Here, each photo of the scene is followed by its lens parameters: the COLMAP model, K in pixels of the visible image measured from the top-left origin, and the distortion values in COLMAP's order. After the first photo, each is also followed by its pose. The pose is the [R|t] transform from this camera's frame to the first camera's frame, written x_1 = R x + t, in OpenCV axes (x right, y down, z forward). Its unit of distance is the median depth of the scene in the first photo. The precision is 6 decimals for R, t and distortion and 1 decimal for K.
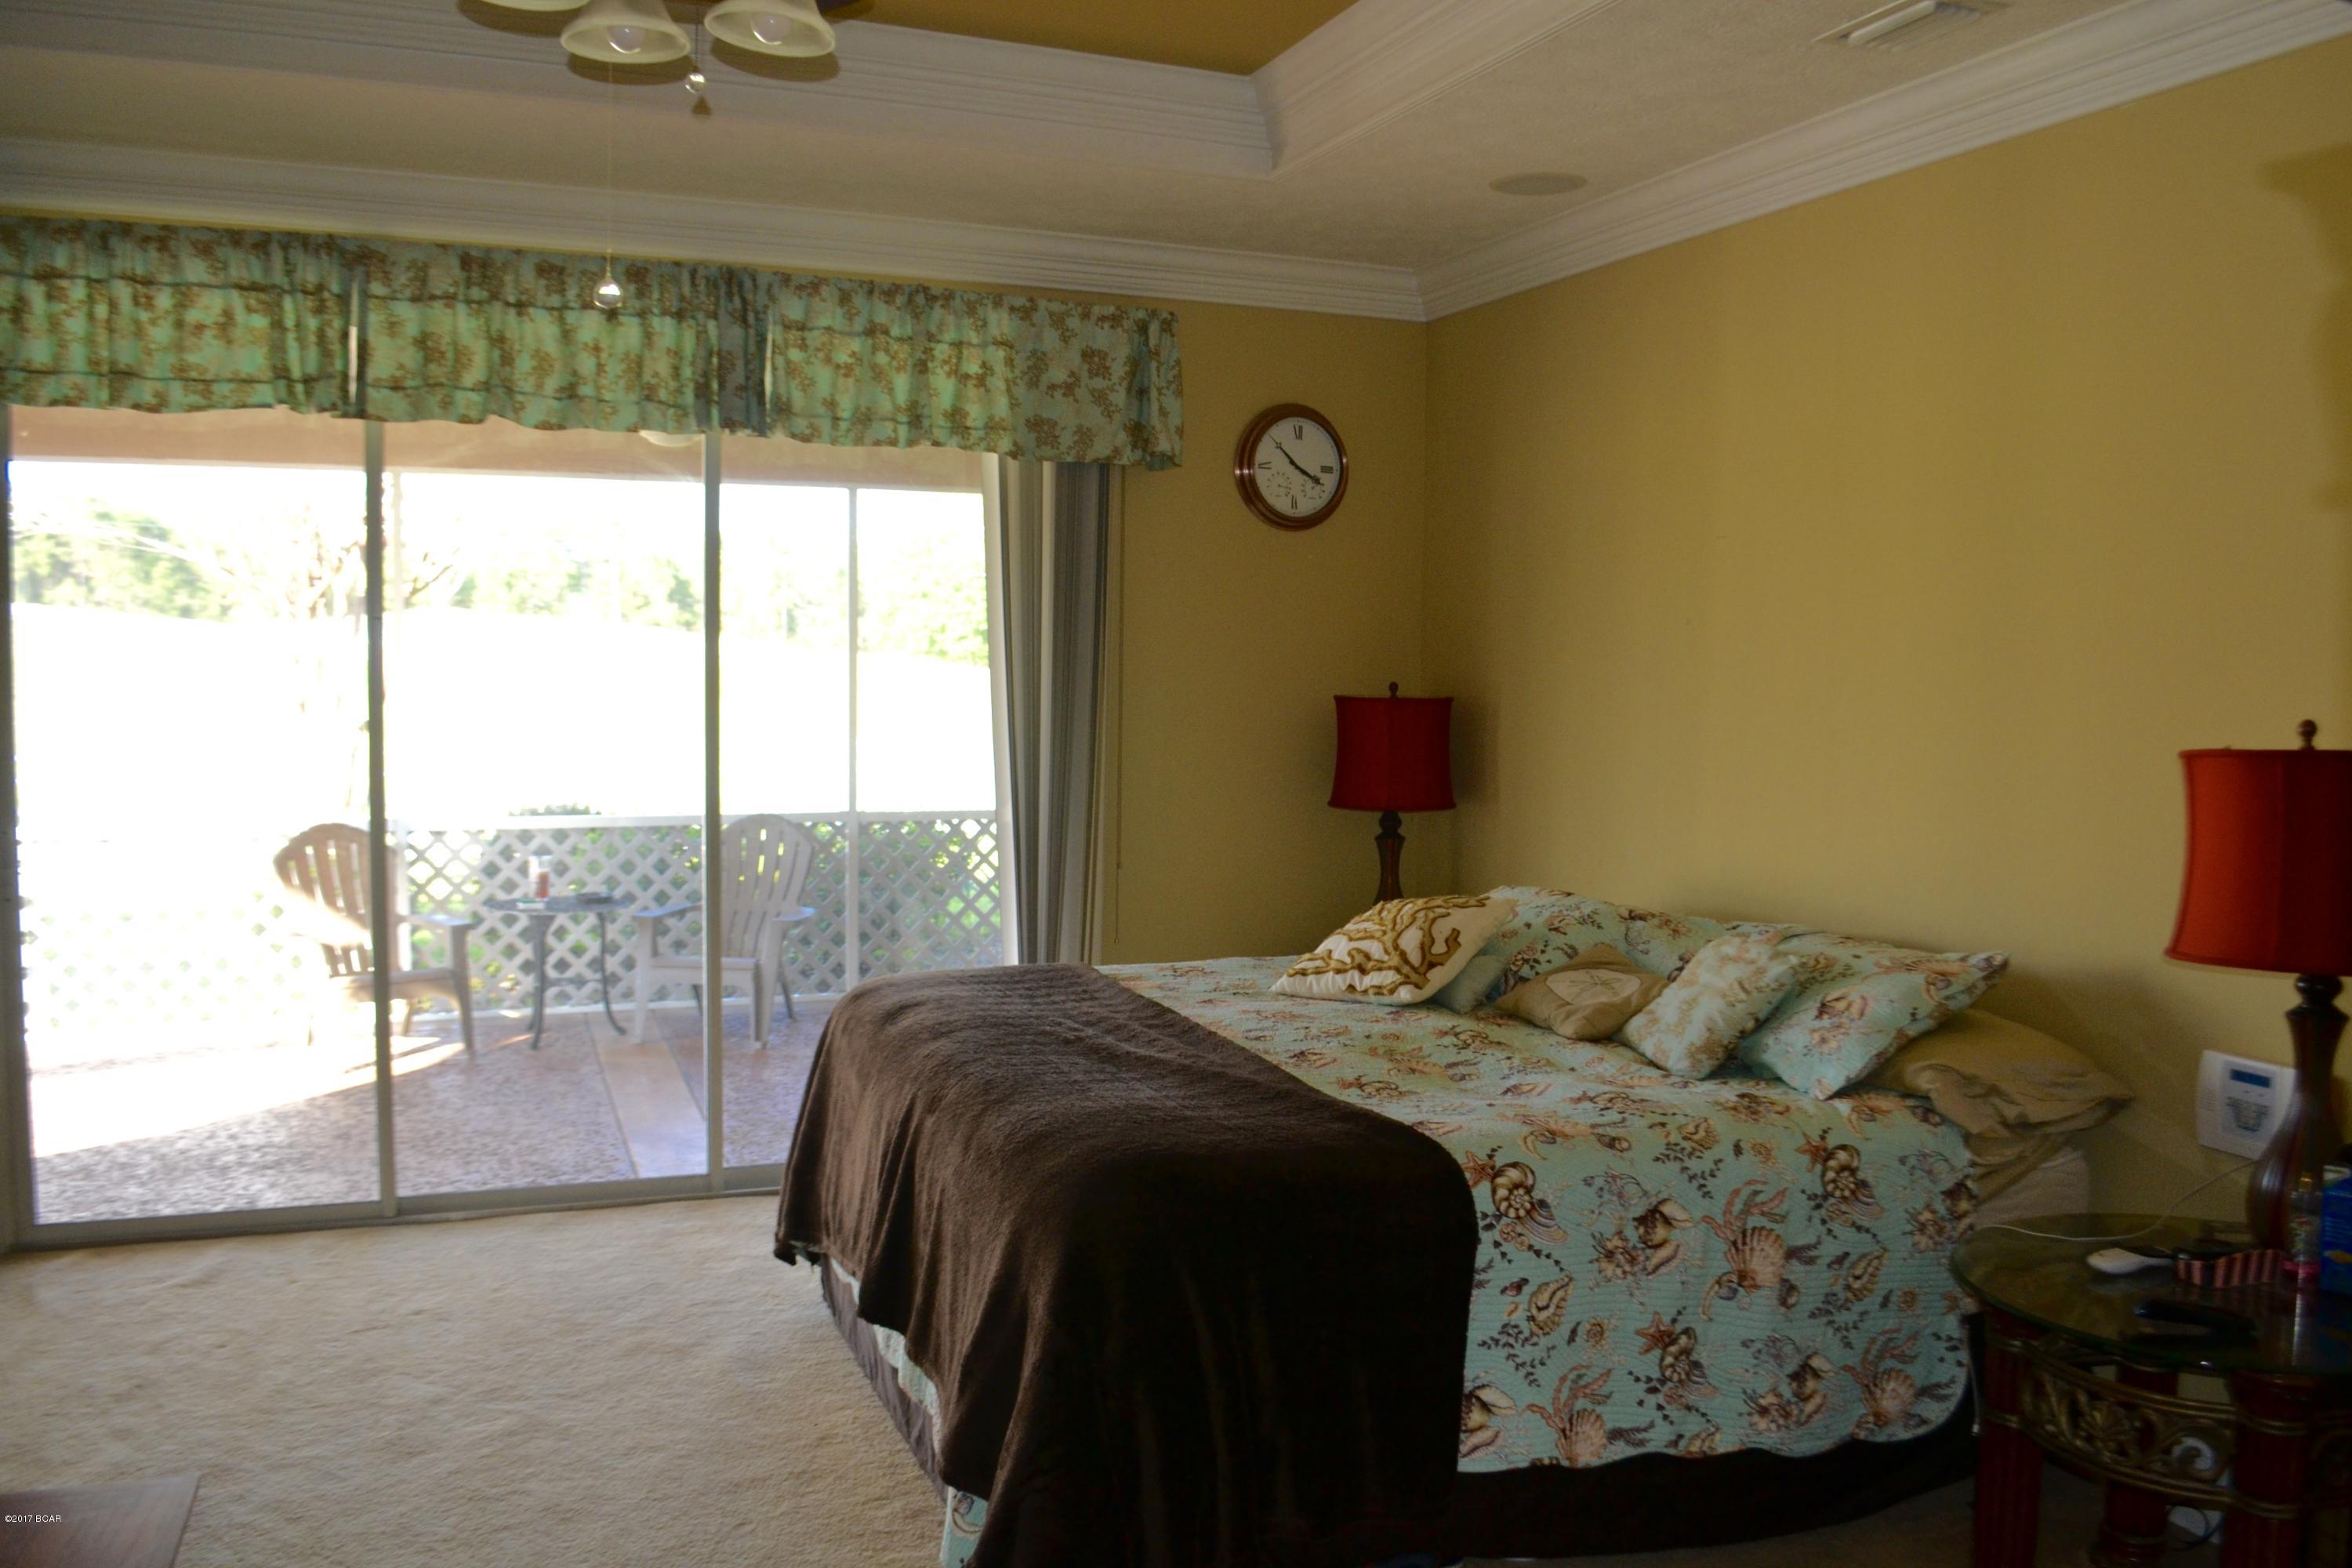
lens RADIAL K [[1882.1, 0, 1221.4], [0, 1882.1, 797.2], [0, 0, 1]] dist [-0.084876, 0.006183]
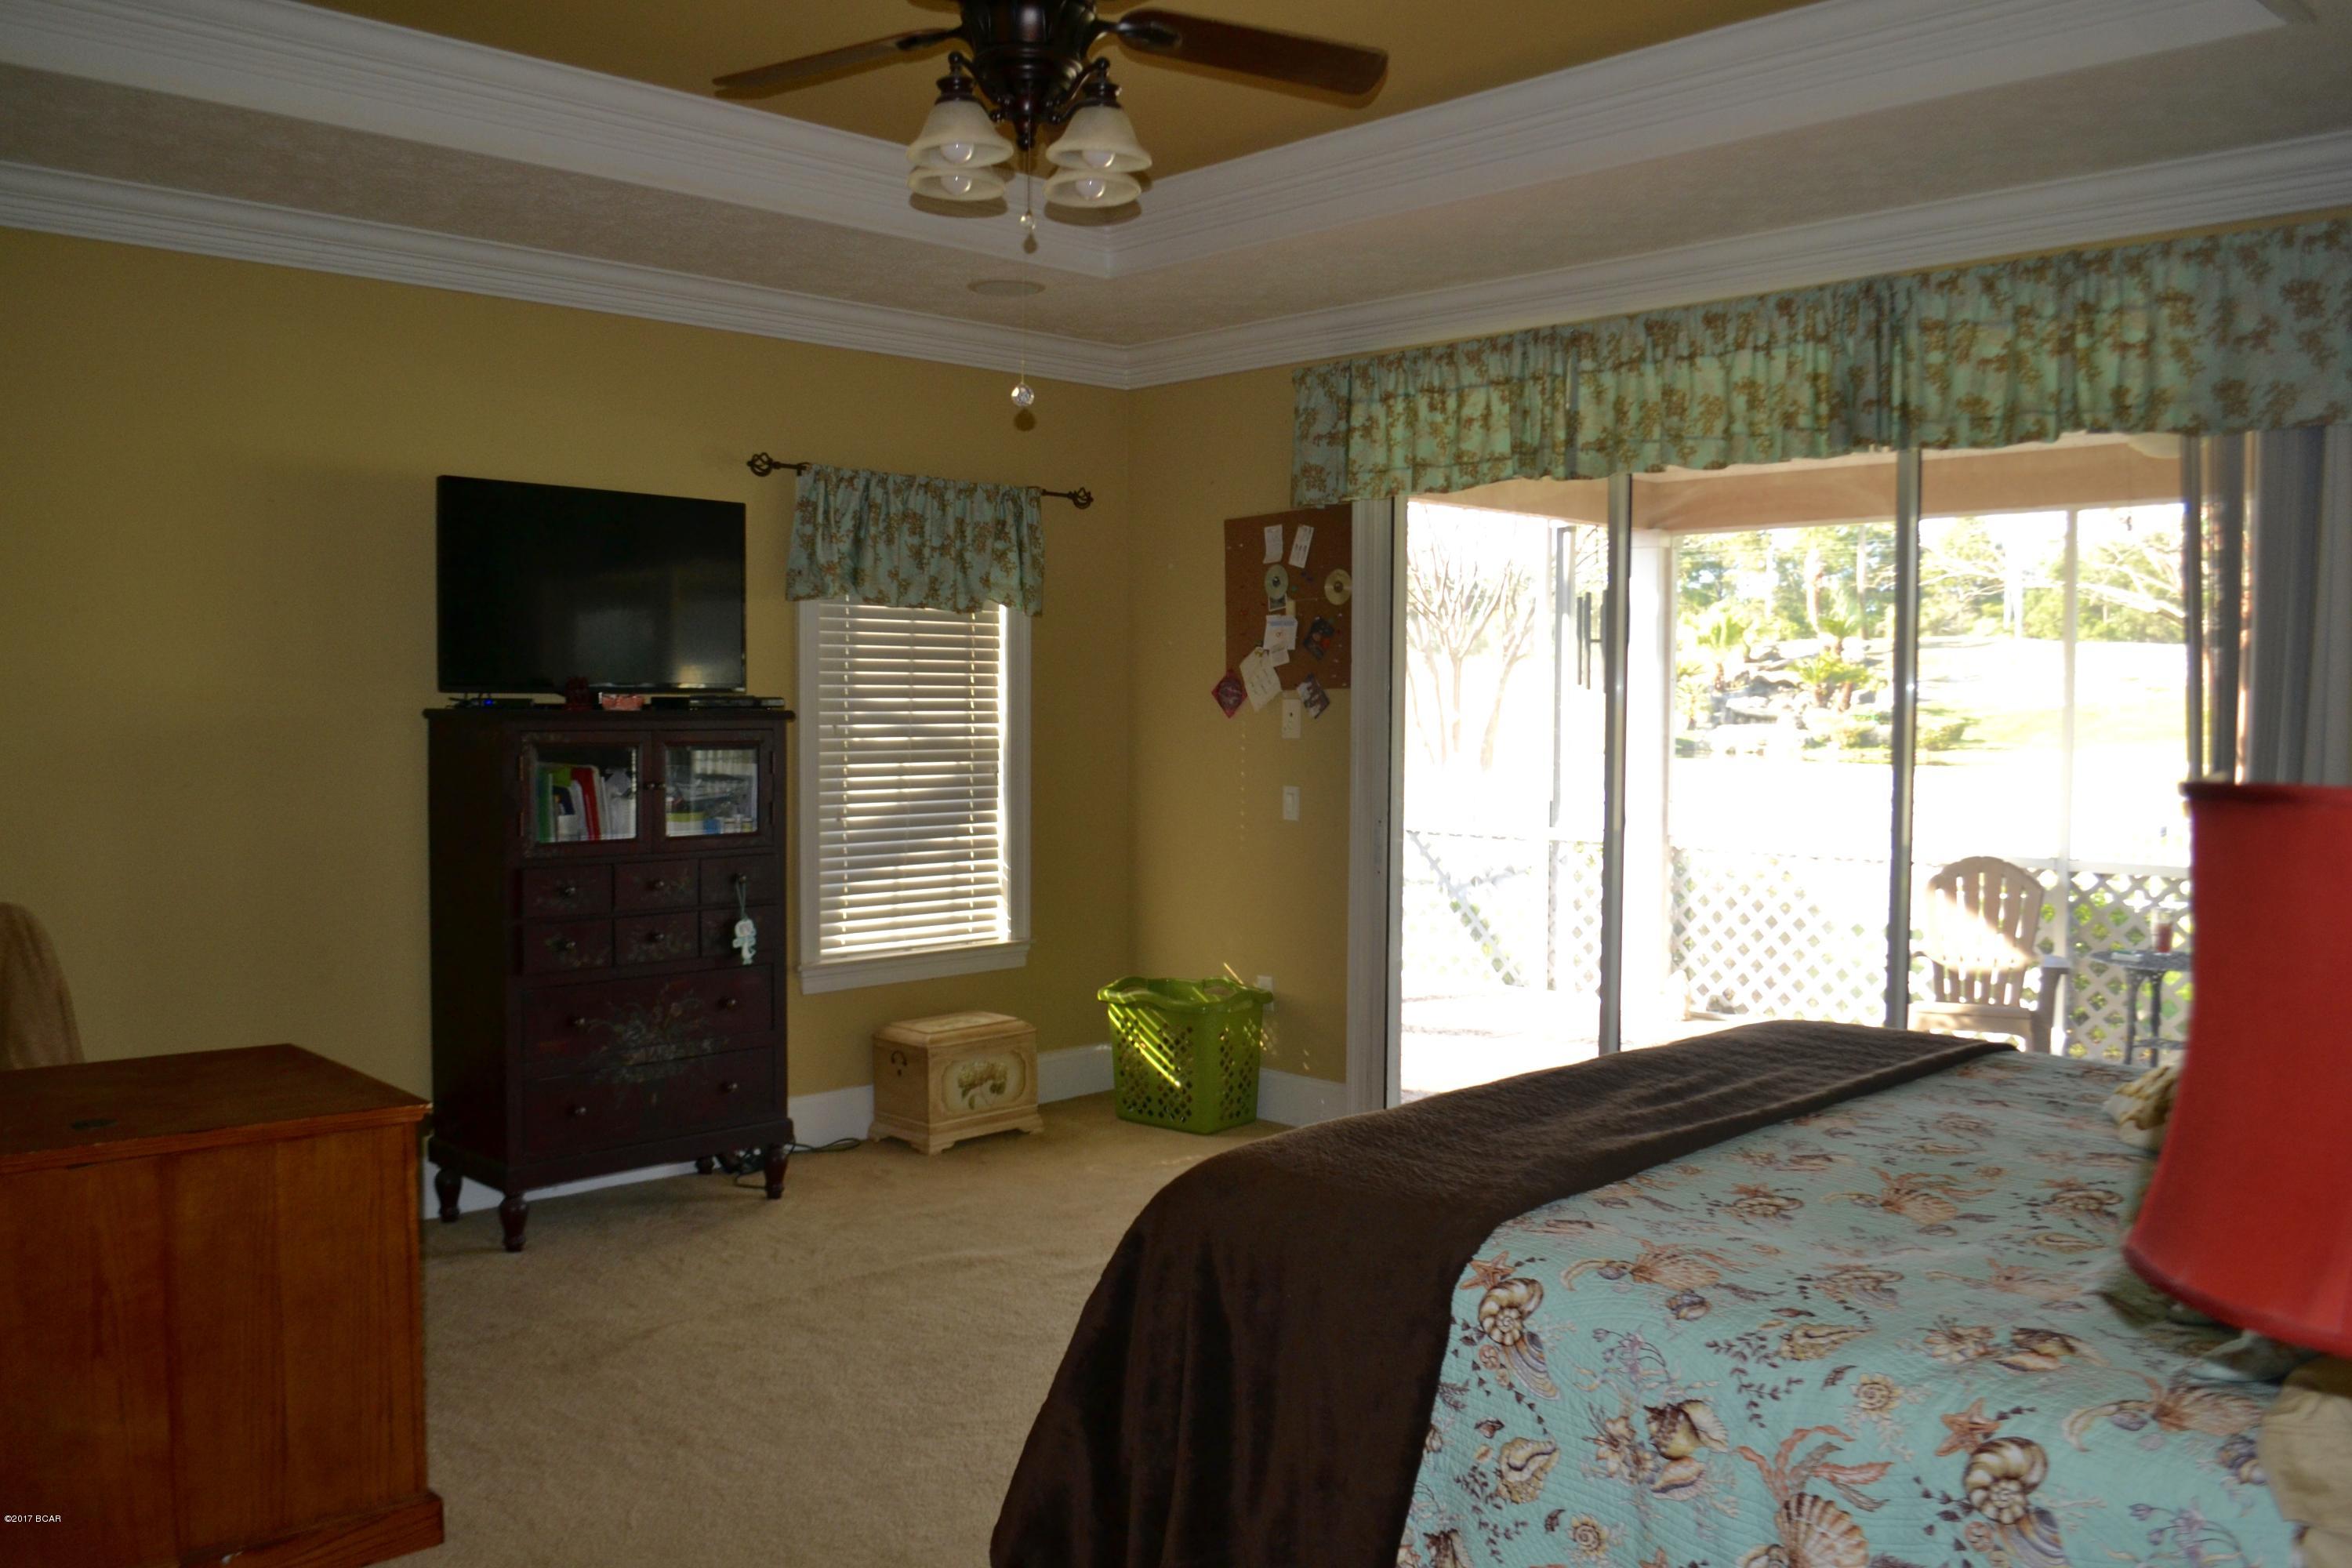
lens RADIAL K [[1886.9, 0, 1183.6], [0, 1886.9, 746.5], [0, 0, 1]] dist [-0.081560, 0.006683]
pose [[0.370508, 0.012073, -0.928751, 0.519887], [-0.065094, 0.997795, -0.012997, -0.007698], [0.926546, 0.065271, 0.370476, 0.340347]]
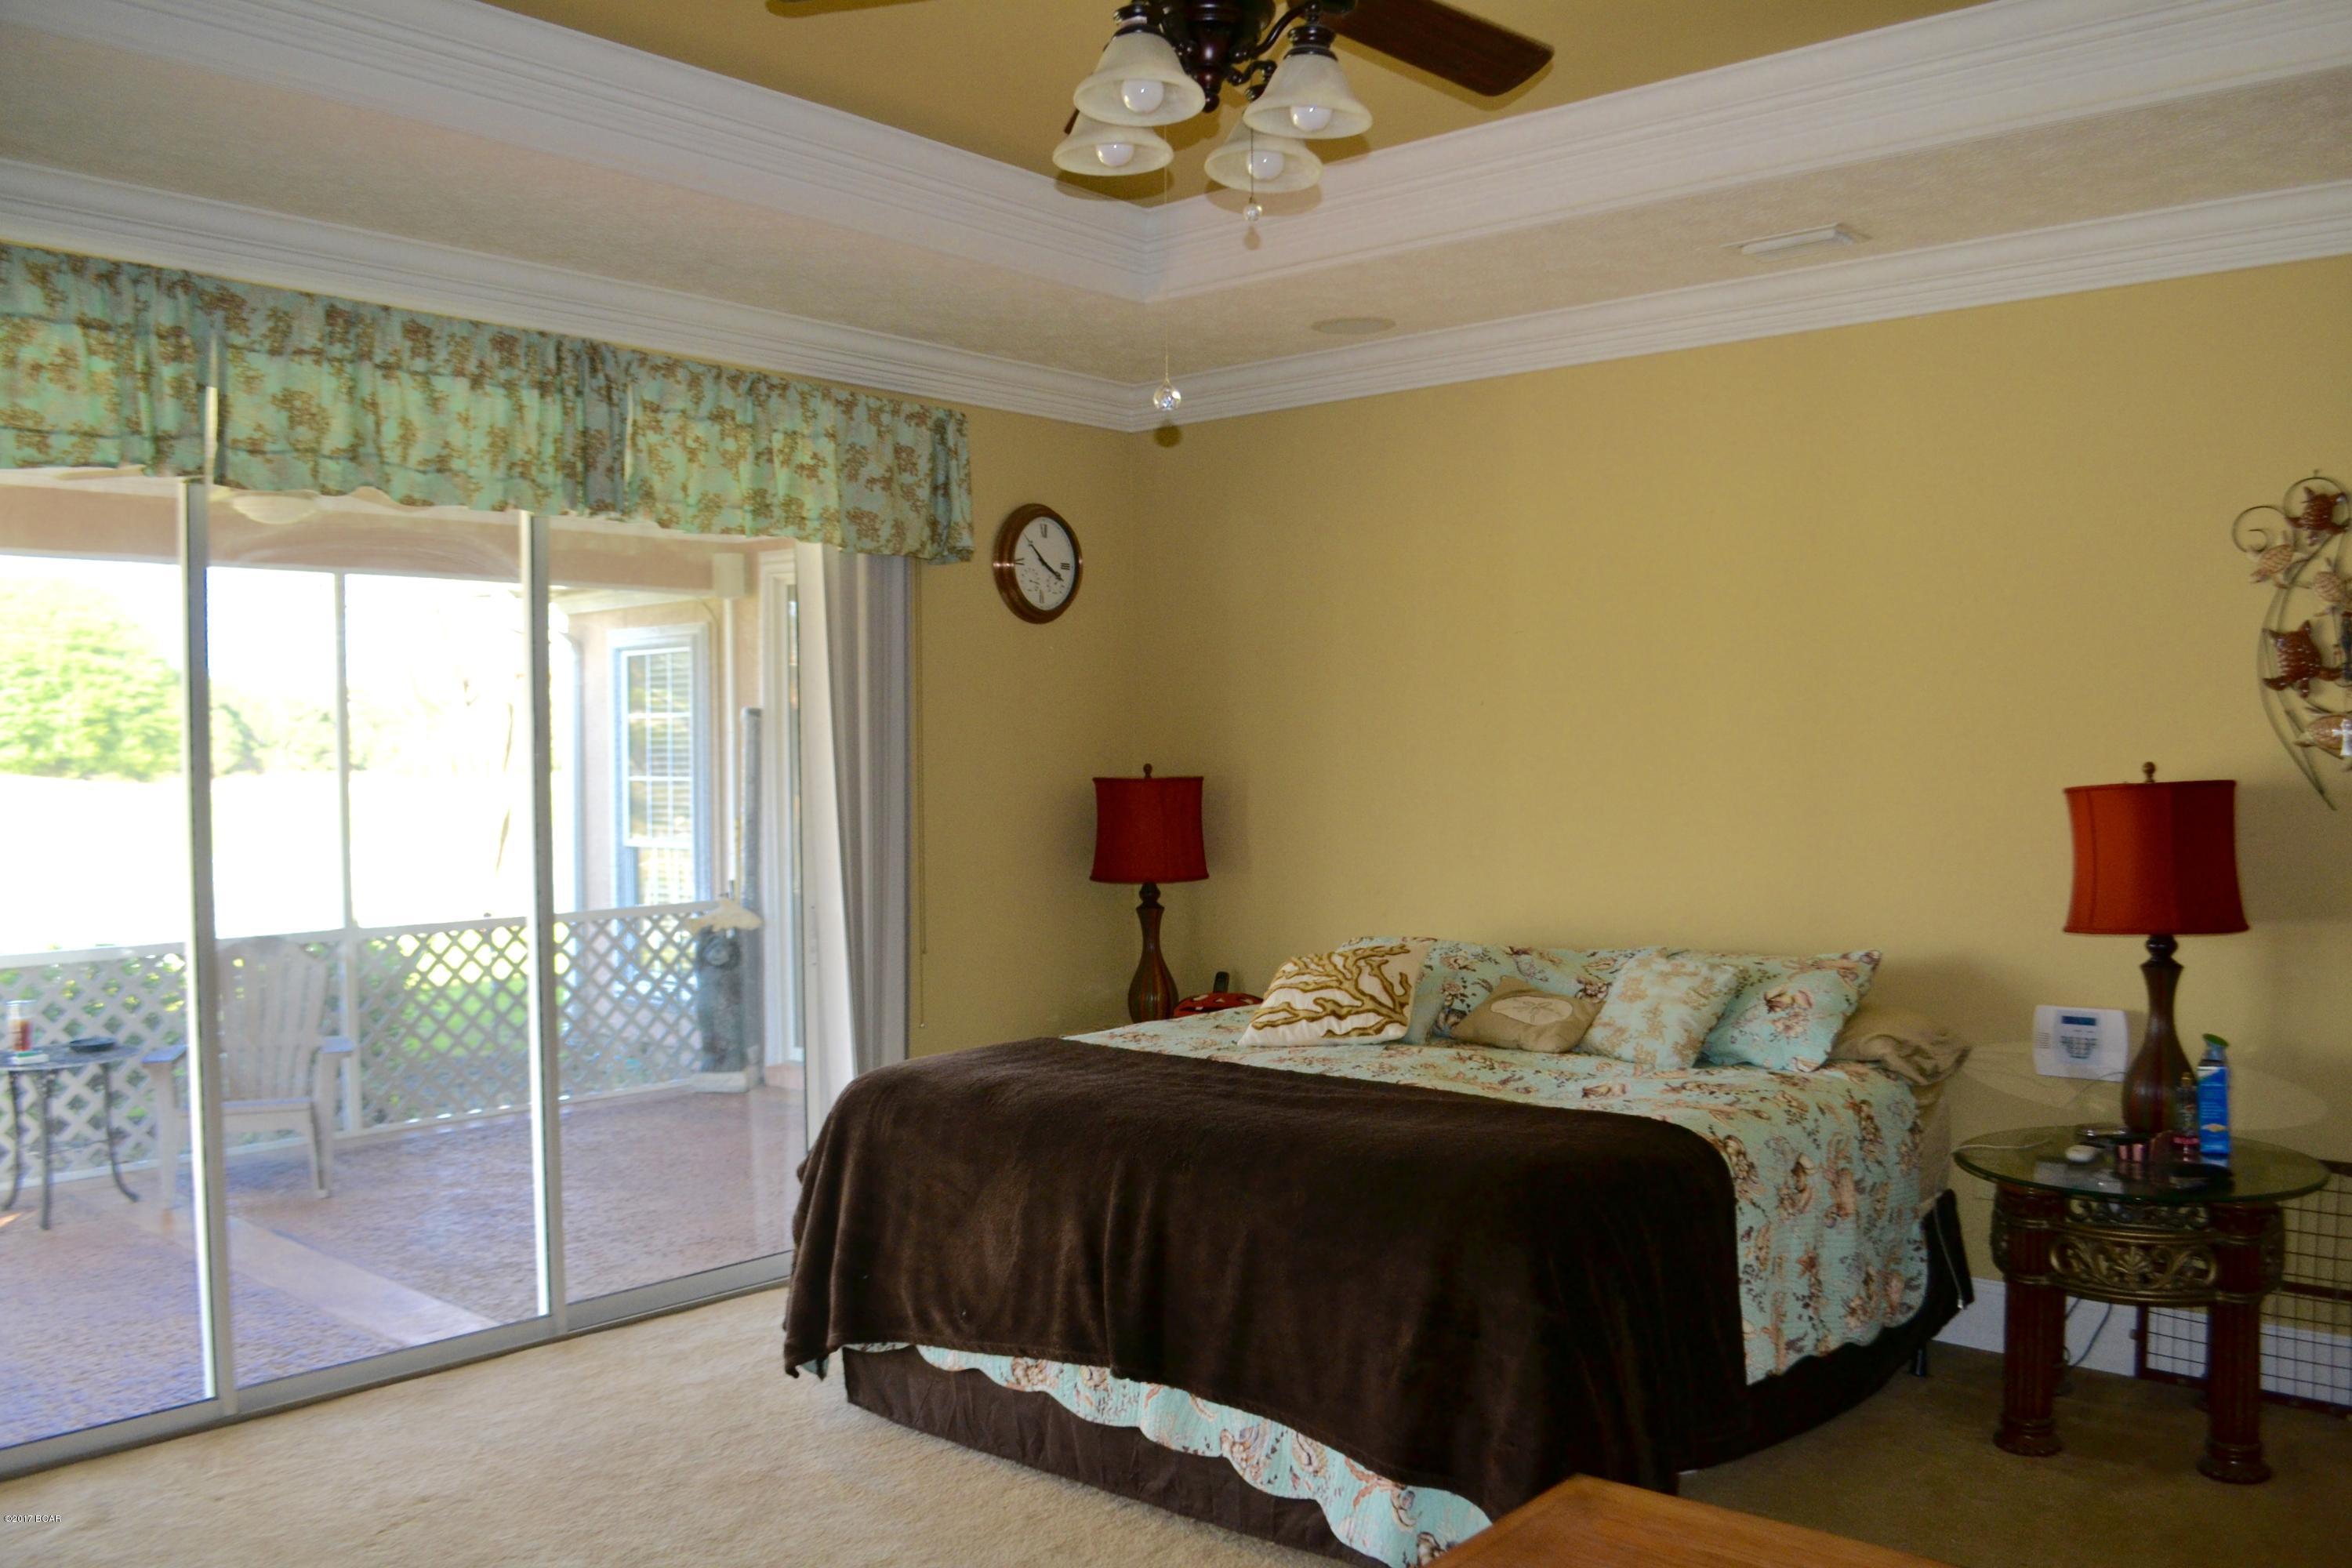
lens RADIAL K [[1882.1, 0, 1221.4], [0, 1882.1, 797.2], [0, 0, 1]] dist [-0.084876, 0.006183]
pose [[0.886645, -0.033402, 0.461243, -0.438980], [0.055530, 0.997861, -0.034483, -0.002973], [-0.459105, 0.056187, 0.886603, 0.027442]]
